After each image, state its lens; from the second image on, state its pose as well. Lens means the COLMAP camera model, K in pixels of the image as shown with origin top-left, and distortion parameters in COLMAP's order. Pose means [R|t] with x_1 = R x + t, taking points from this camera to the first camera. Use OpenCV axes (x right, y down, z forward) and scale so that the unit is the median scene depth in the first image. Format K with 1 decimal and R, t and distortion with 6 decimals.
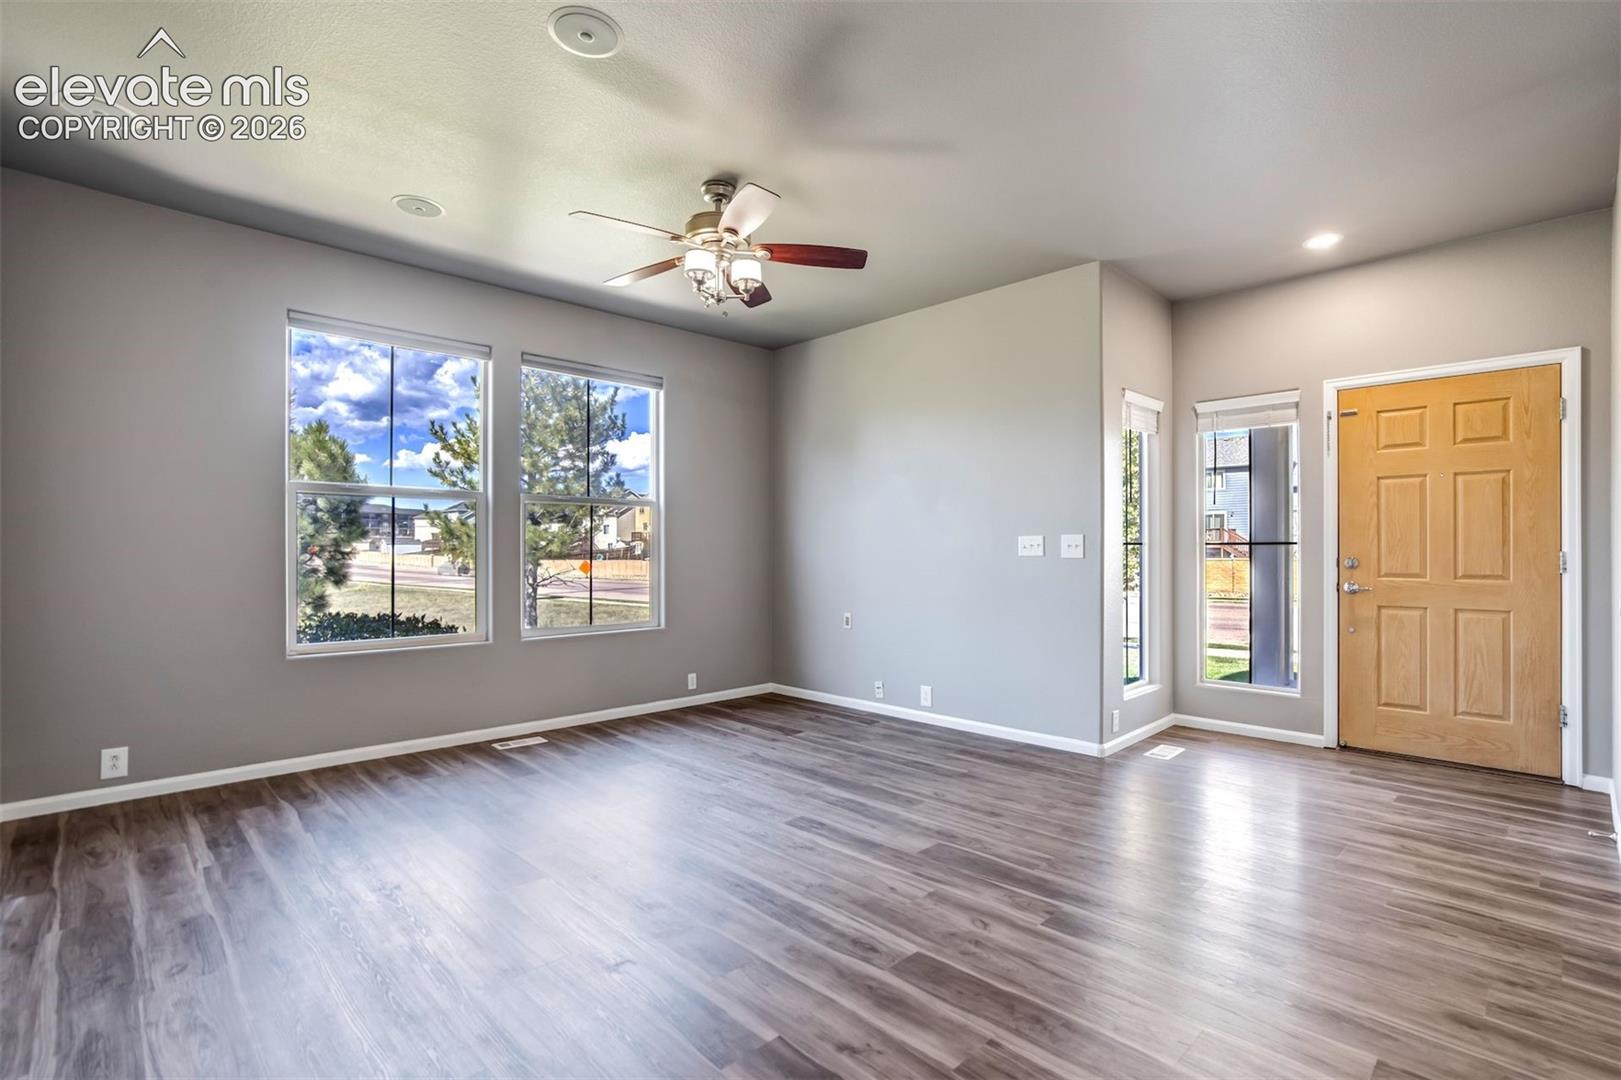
lens RADIAL K [[760.5, 0, 827.6], [0, 760.5, 548.8], [0, 0, 1]] dist [-0.047148, 0.027253]
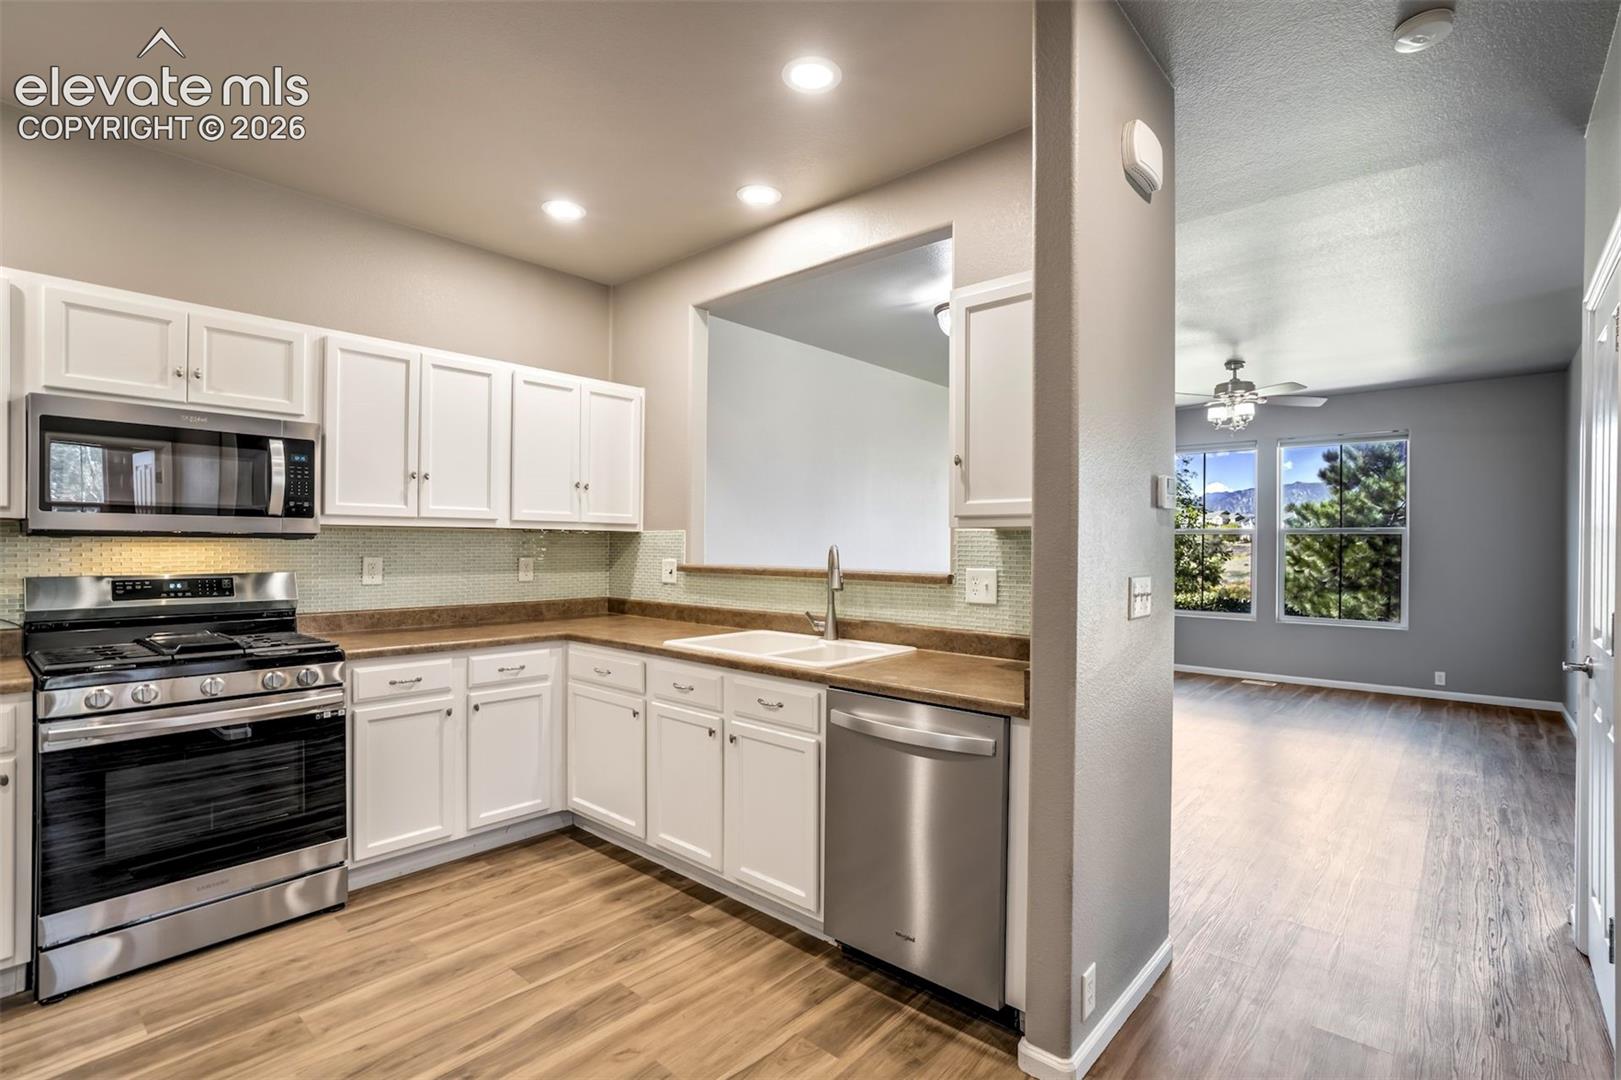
lens RADIAL K [[760.5, 0, 827.6], [0, 760.5, 548.8], [0, 0, 1]] dist [-0.047148, 0.027253]
pose [[0.077904, 0.005235, -0.996947, 1.366718], [-0.004999, 0.999976, 0.004860, -0.044657], [0.996948, 0.004605, 0.077928, -0.077240]]
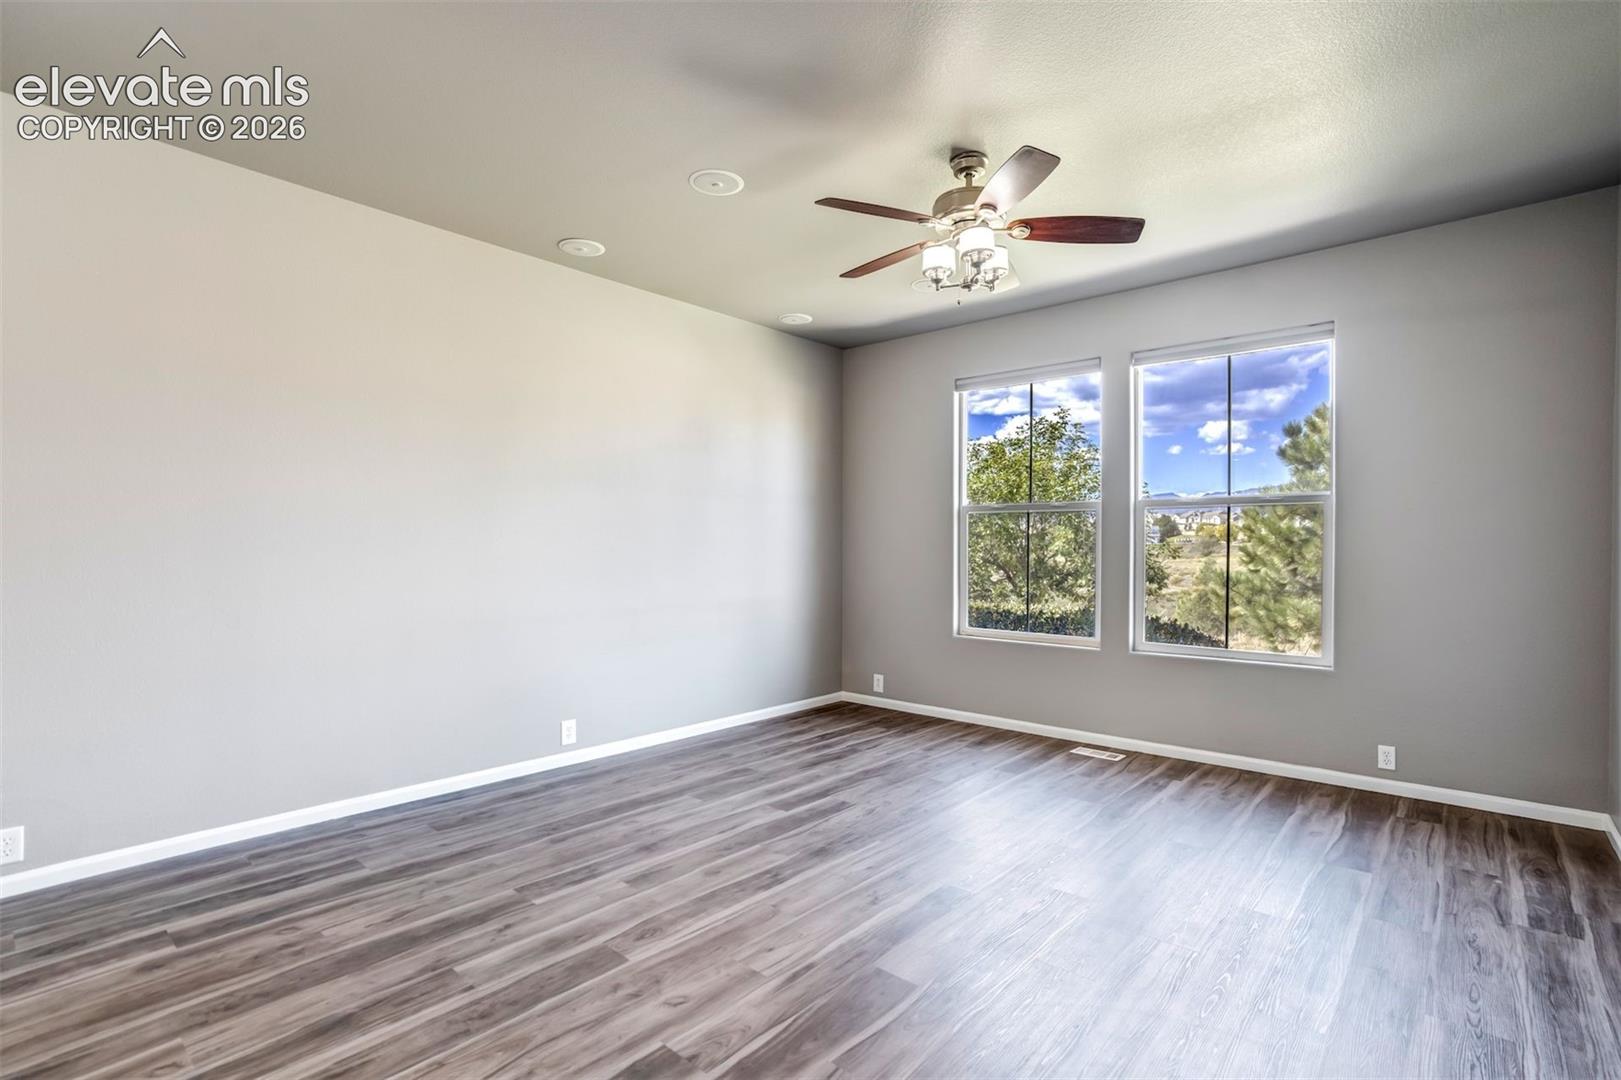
lens RADIAL K [[758.3, 0, 826.0], [0, 758.3, 559.4], [0, 0, 1]] dist [-0.043793, 0.024698]
pose [[0.074955, 0.015926, -0.997060, 0.658562], [-0.000781, 0.999873, 0.015912, -0.016539], [0.997187, -0.000414, 0.074958, 0.680855]]
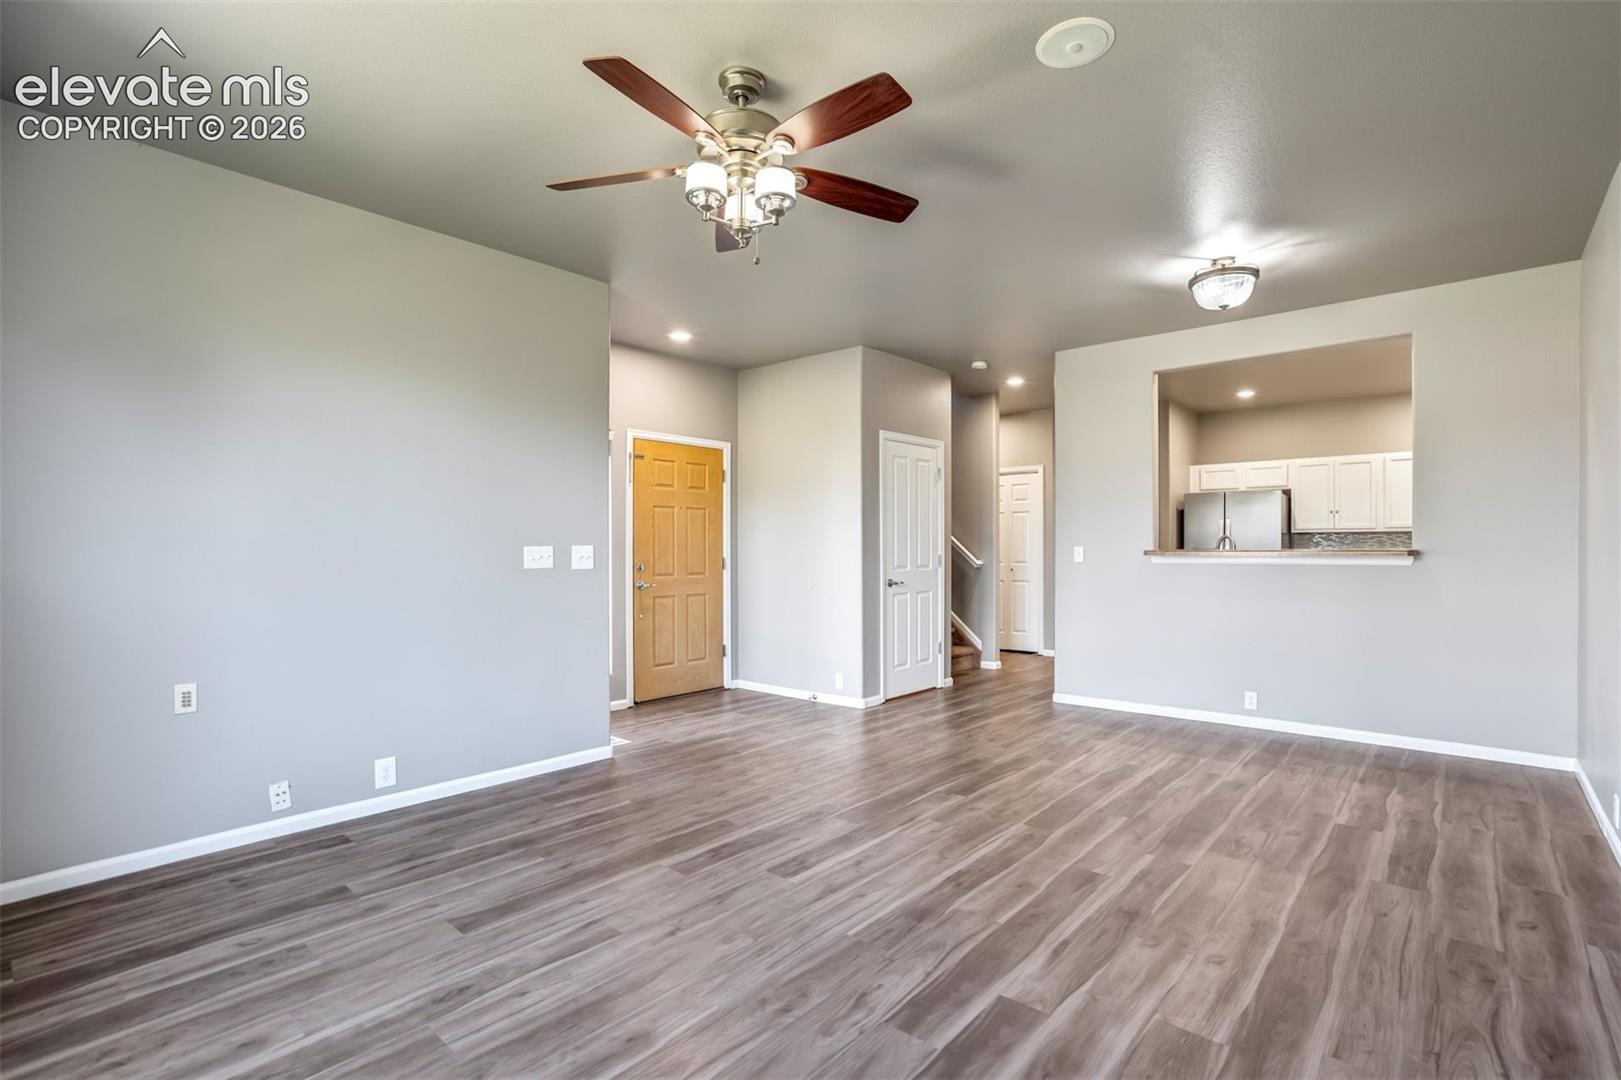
lens RADIAL K [[760.5, 0, 827.6], [0, 760.5, 548.8], [0, 0, 1]] dist [-0.047148, 0.027253]
pose [[-0.079956, -0.001236, 0.996798, -0.794556], [-0.000275, 0.999999, 0.001218, -0.017993], [-0.996798, -0.000177, -0.079956, 0.870777]]
